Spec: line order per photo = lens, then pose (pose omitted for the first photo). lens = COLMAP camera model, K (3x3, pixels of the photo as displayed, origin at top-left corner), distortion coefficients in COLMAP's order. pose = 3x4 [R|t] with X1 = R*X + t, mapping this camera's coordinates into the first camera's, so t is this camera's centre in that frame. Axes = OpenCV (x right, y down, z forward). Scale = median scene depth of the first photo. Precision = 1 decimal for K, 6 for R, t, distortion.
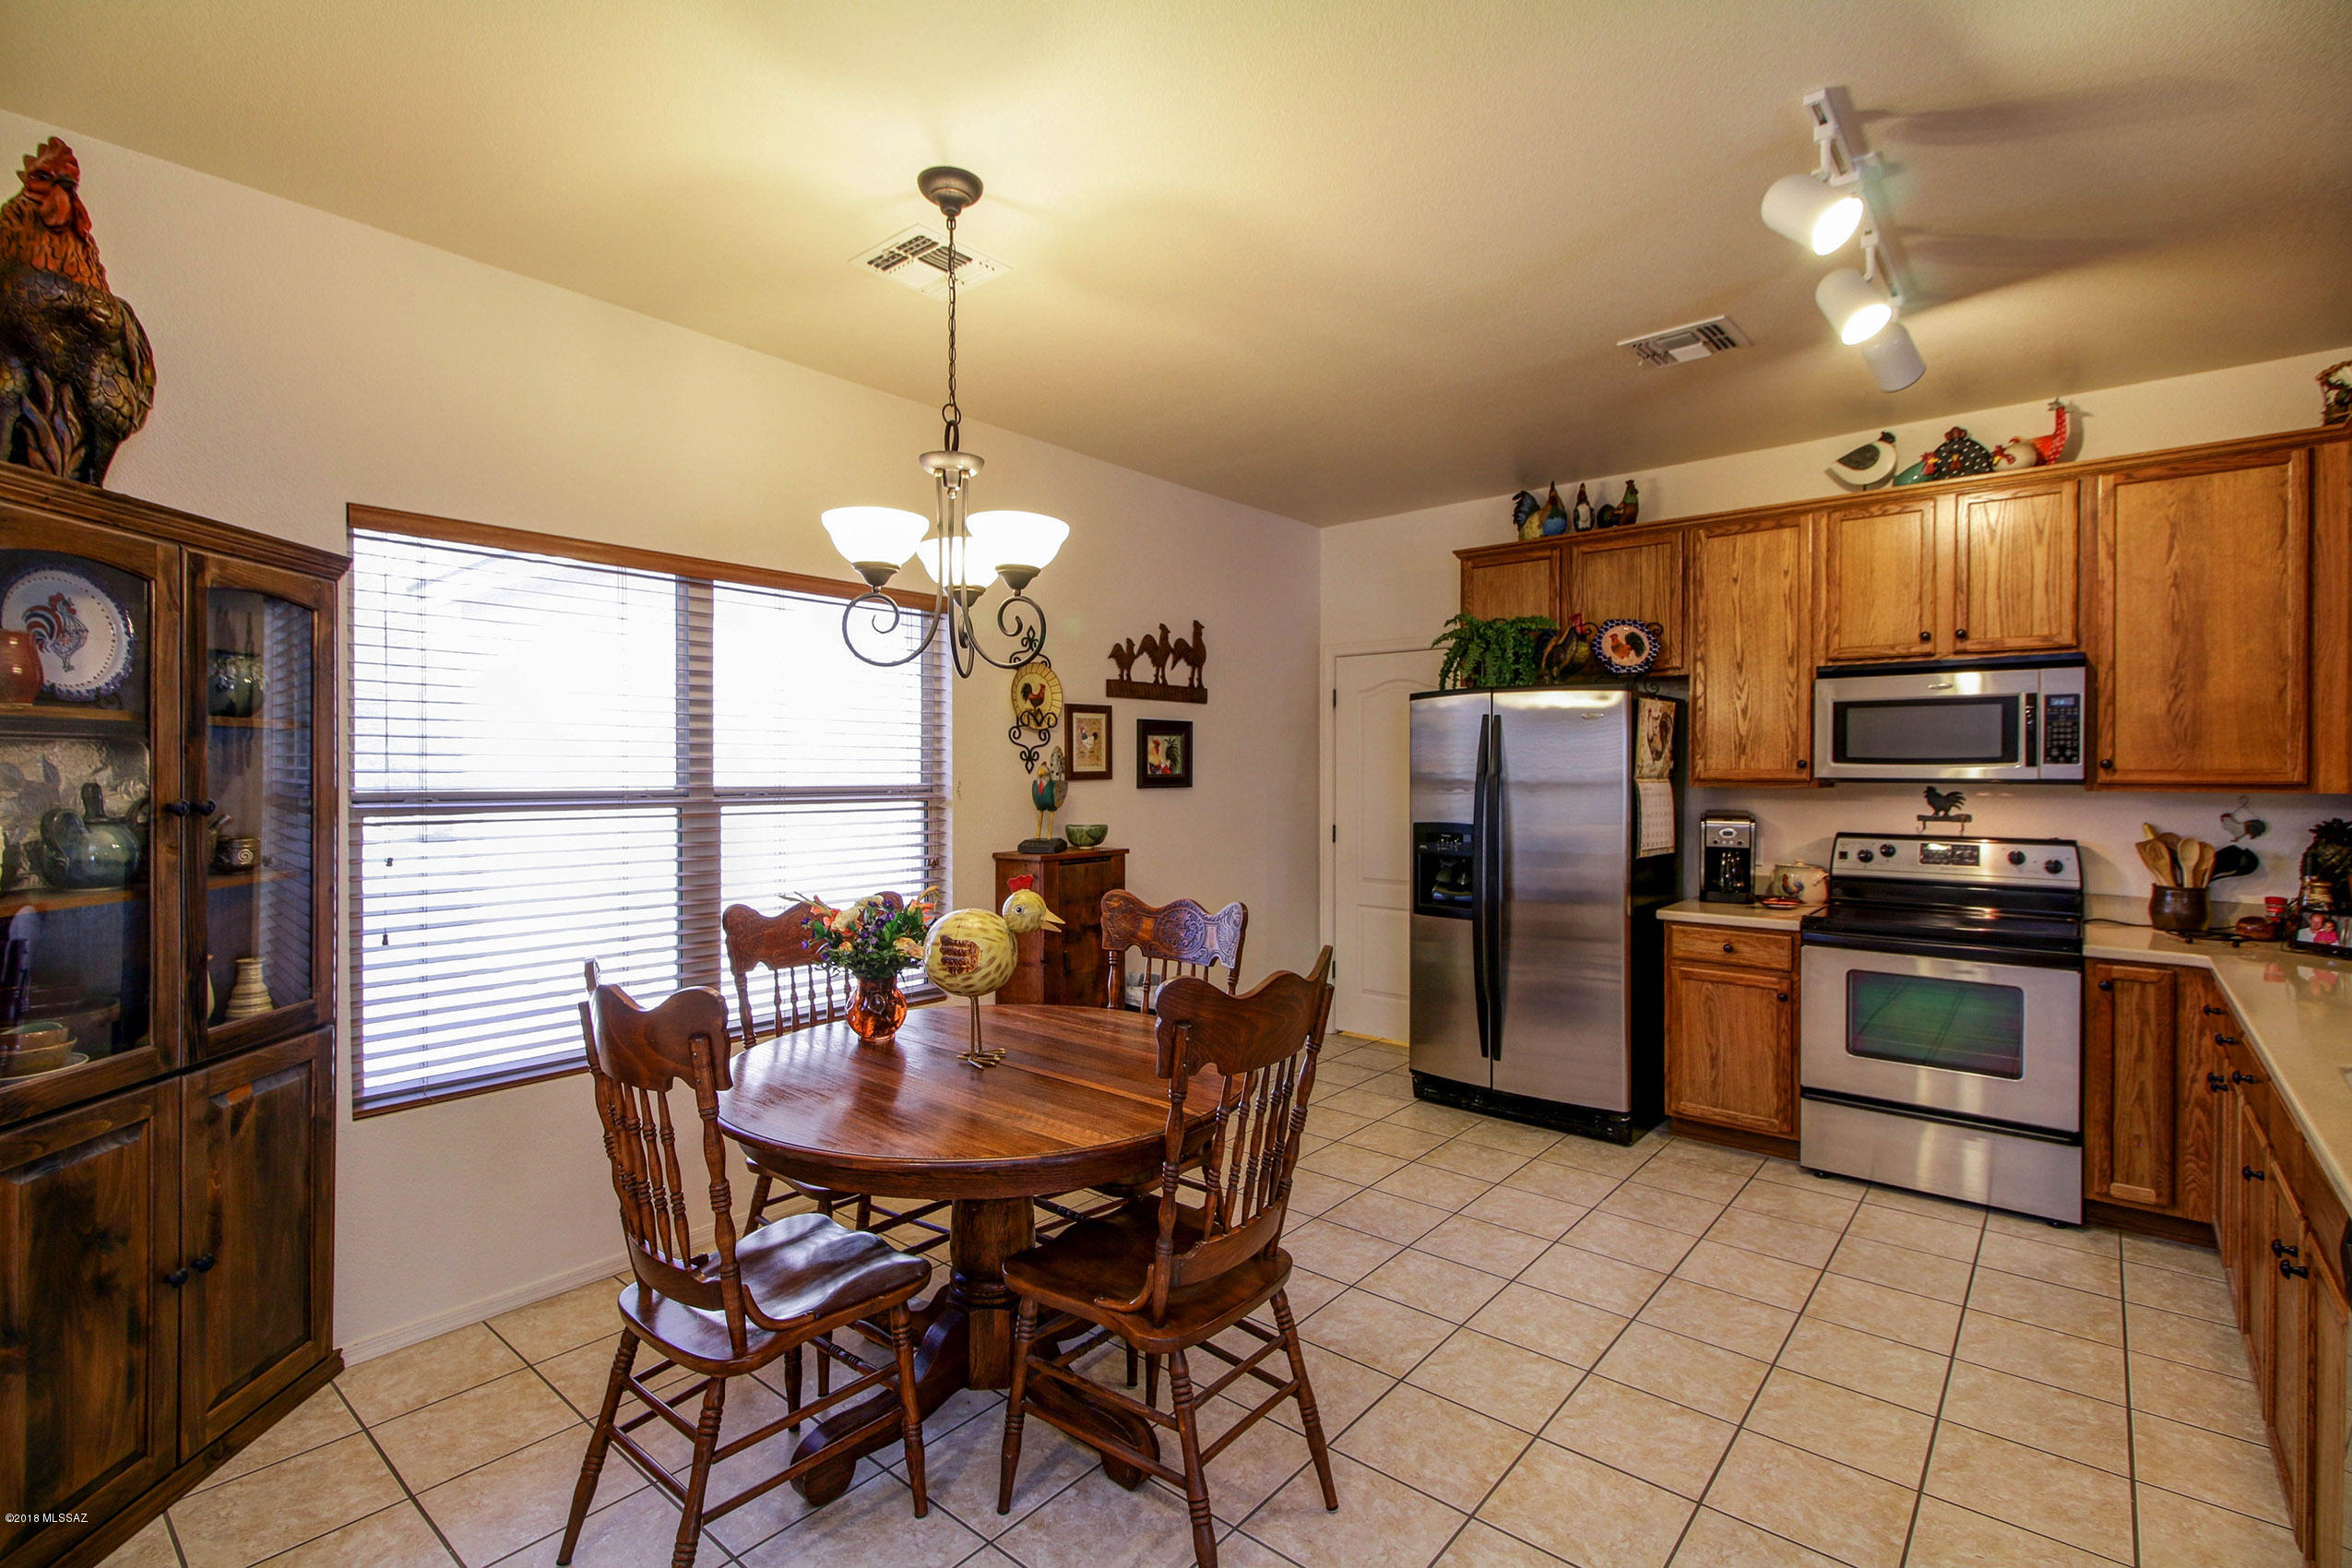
lens RADIAL K [[1072.7, 0, 1183.0], [0, 1072.7, 774.1], [0, 0, 1]] dist [0.017547, -0.008574]
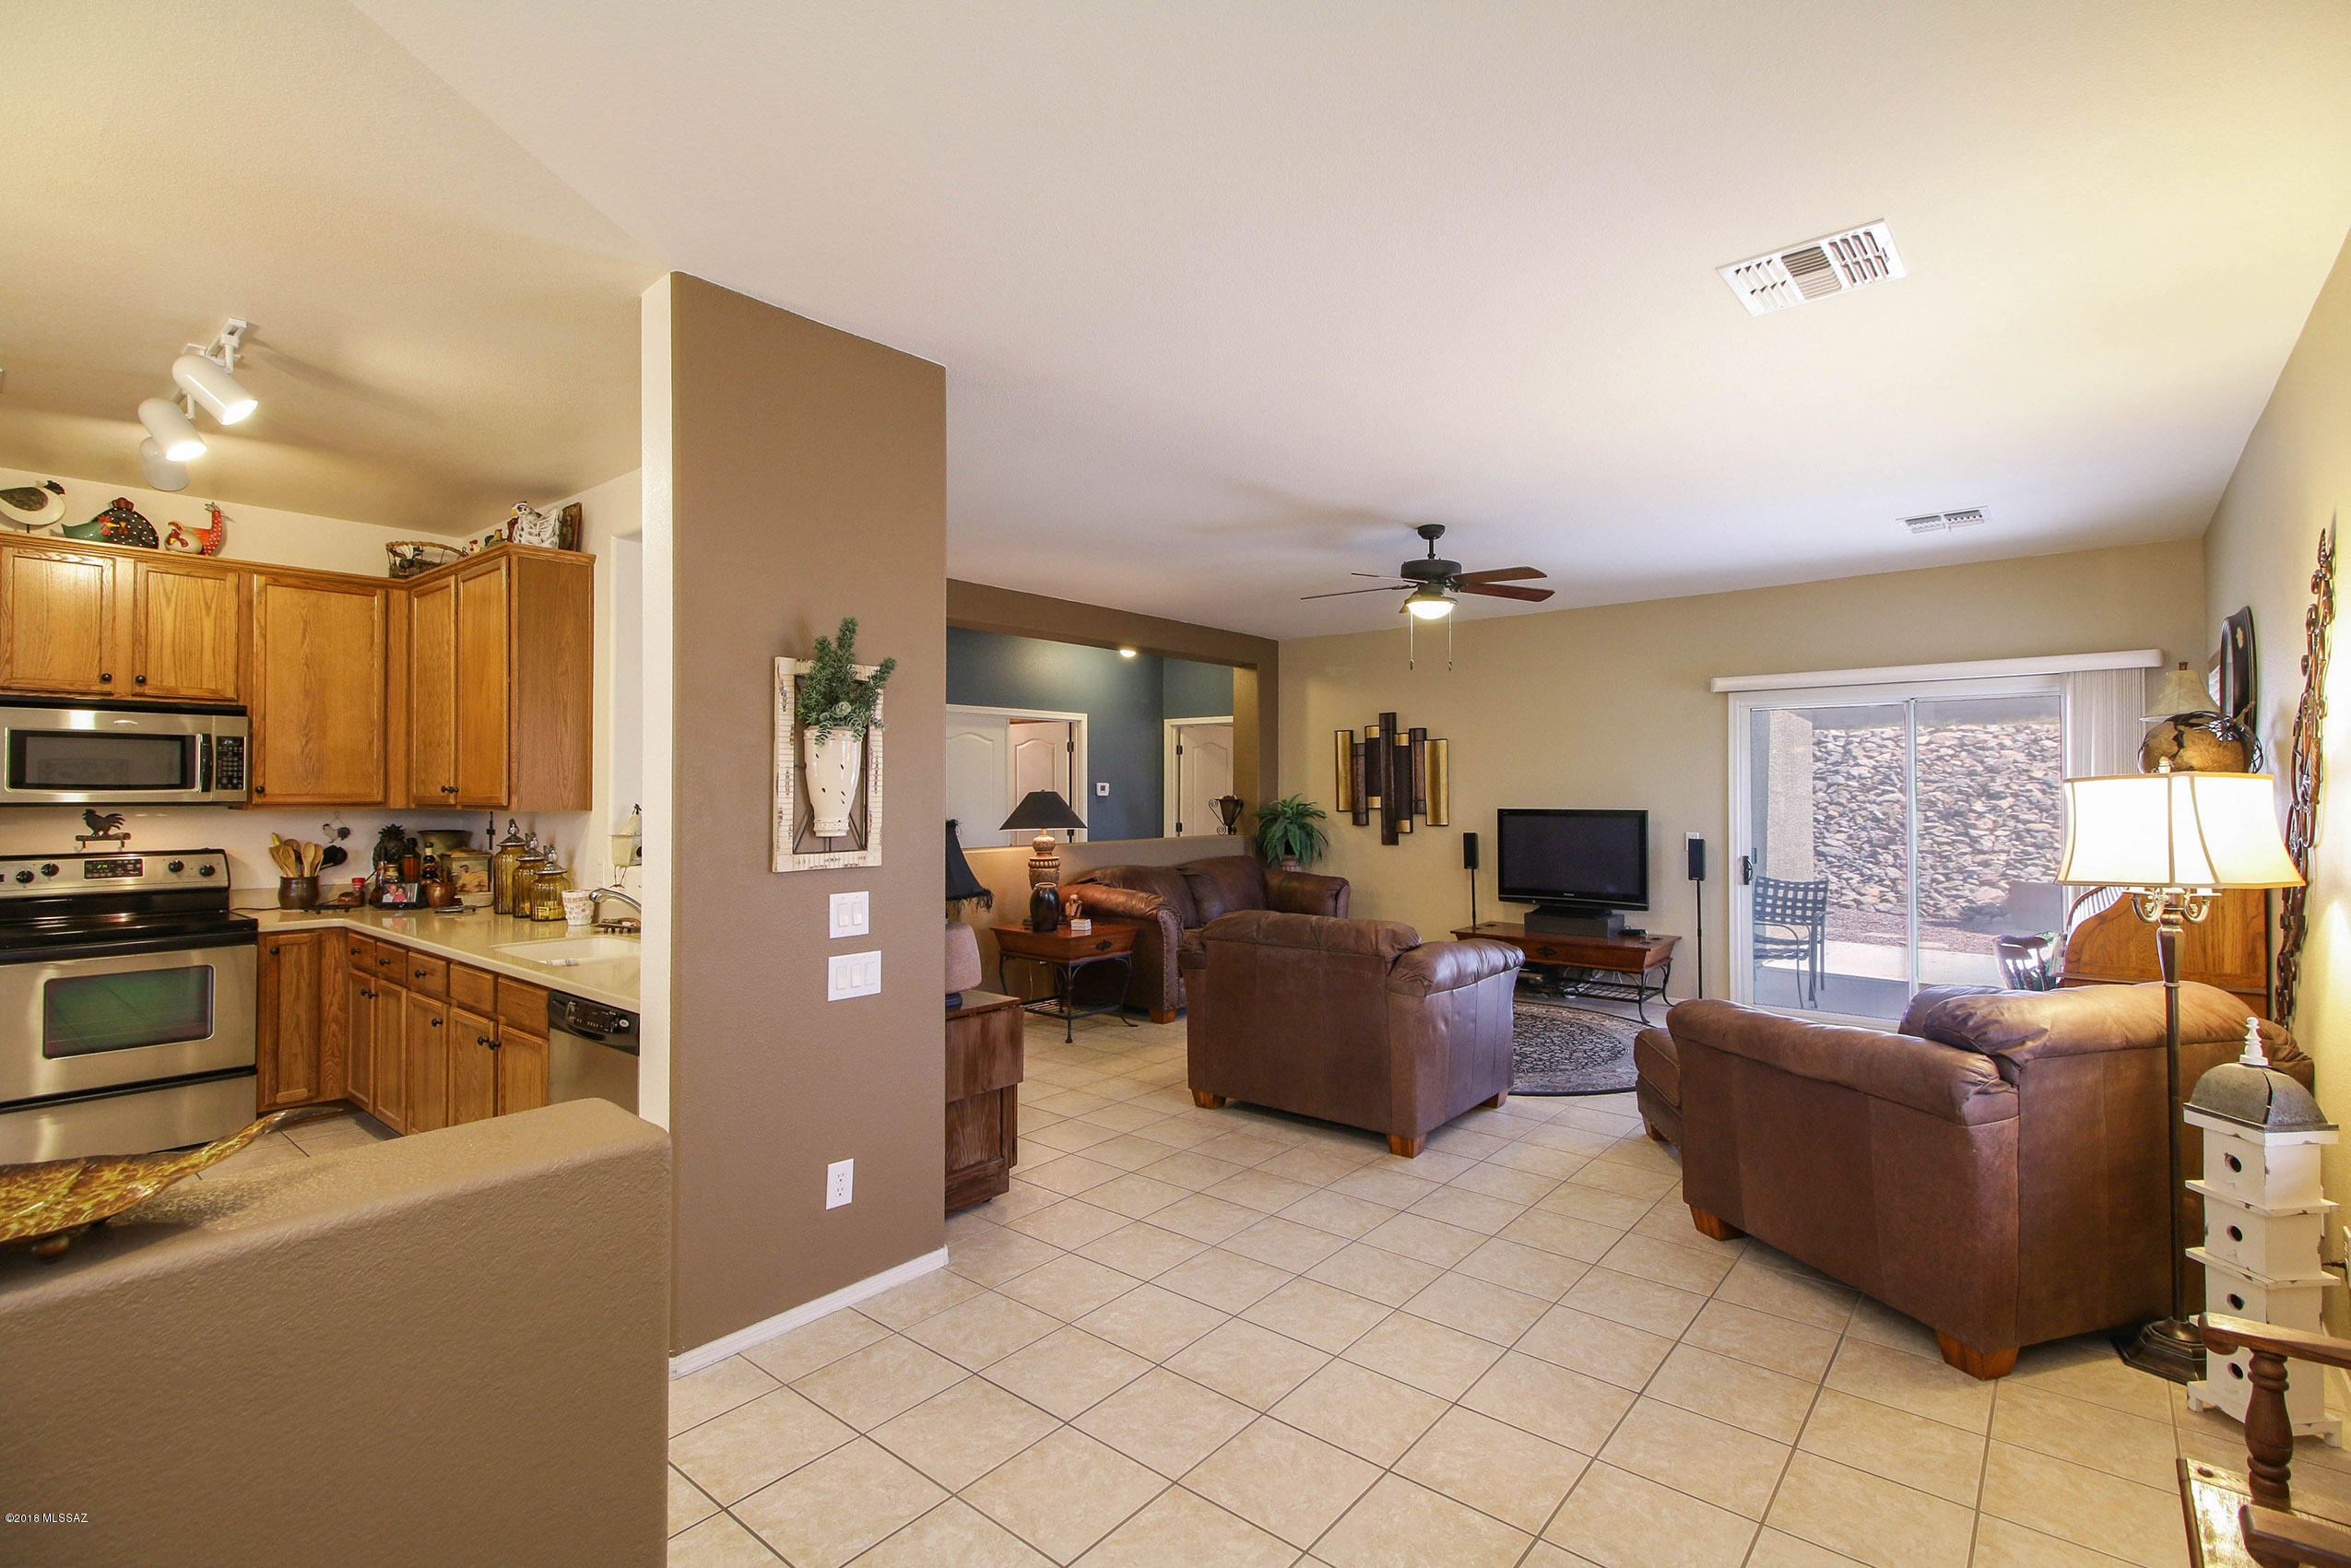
lens RADIAL K [[1072.1, 0, 1160.2], [0, 1072.1, 779.8], [0, 0, 1]] dist [0.017547, -0.008574]
pose [[0.003700, 0.008131, 0.999960, -0.451696], [0.004563, 0.999956, -0.008148, -0.005402], [-0.999983, 0.004593, 0.003663, -0.115661]]
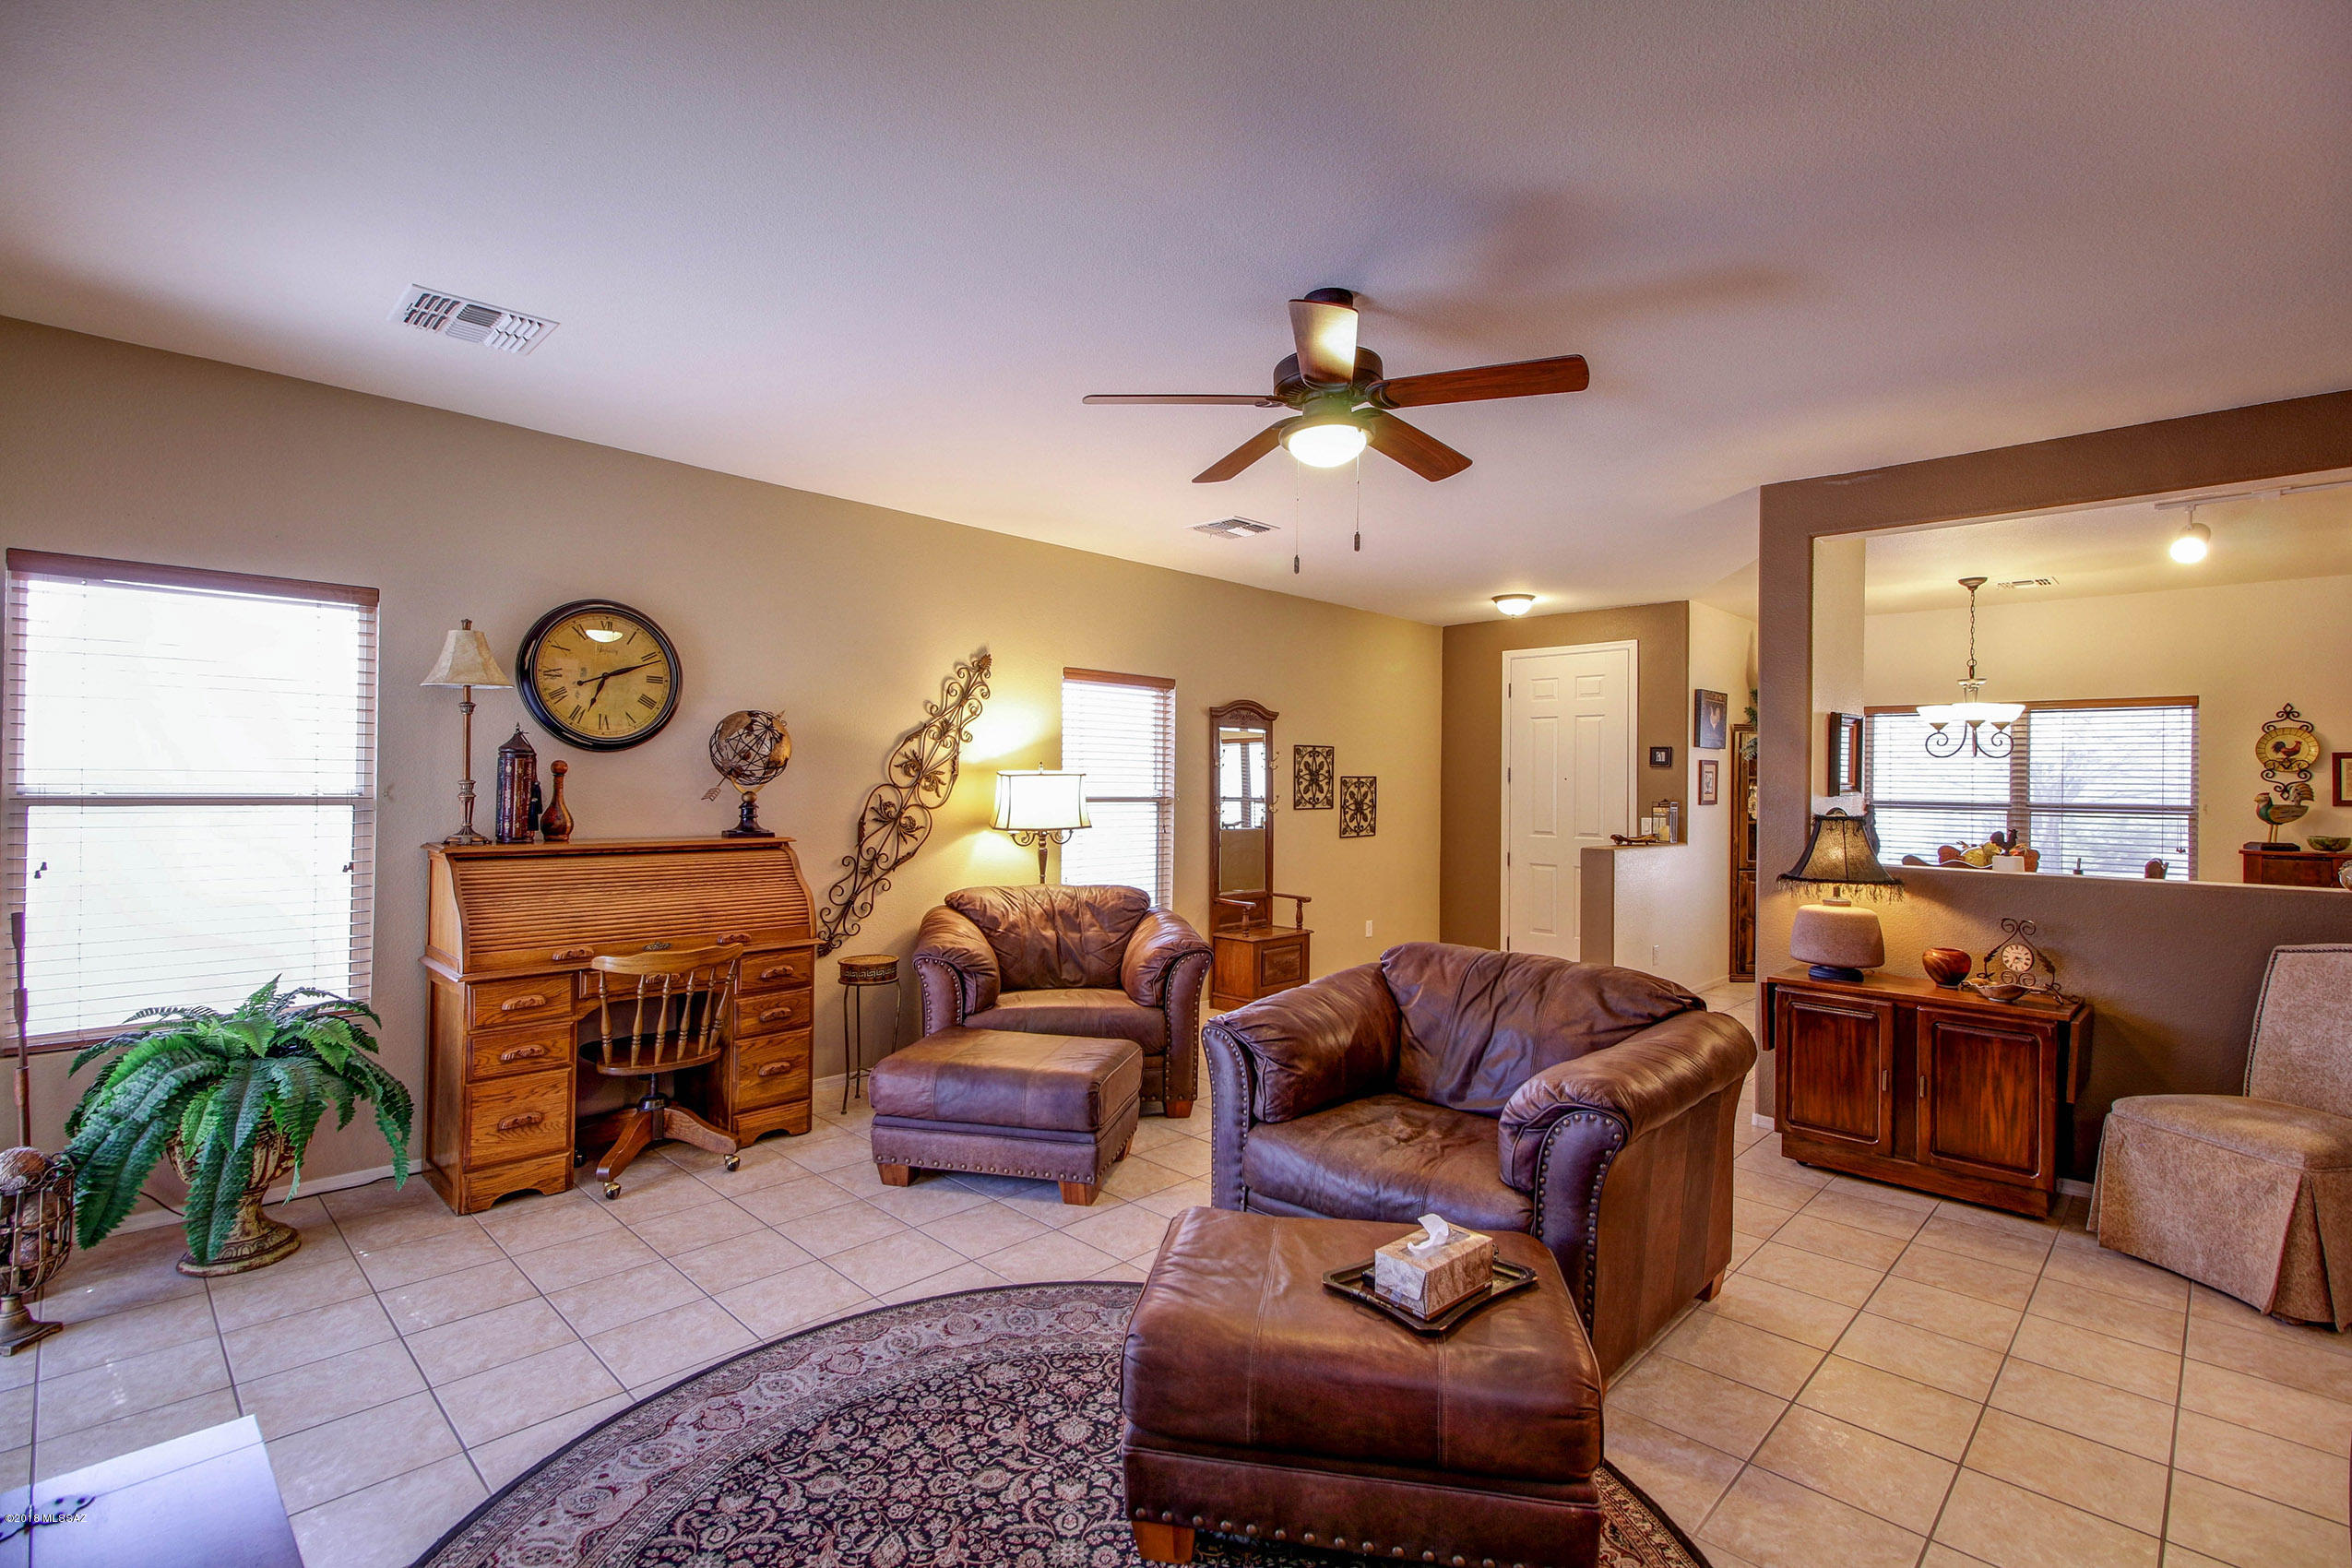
lens RADIAL K [[1072.7, 0, 1157.9], [0, 1072.7, 782.3], [0, 0, 1]] dist [0.017547, -0.008574]
pose [[-0.081859, -0.001021, -0.996643, 1.703636], [-0.016884, 0.999857, 0.000363, -0.000134], [0.996501, 0.016857, -0.081864, -0.516323]]
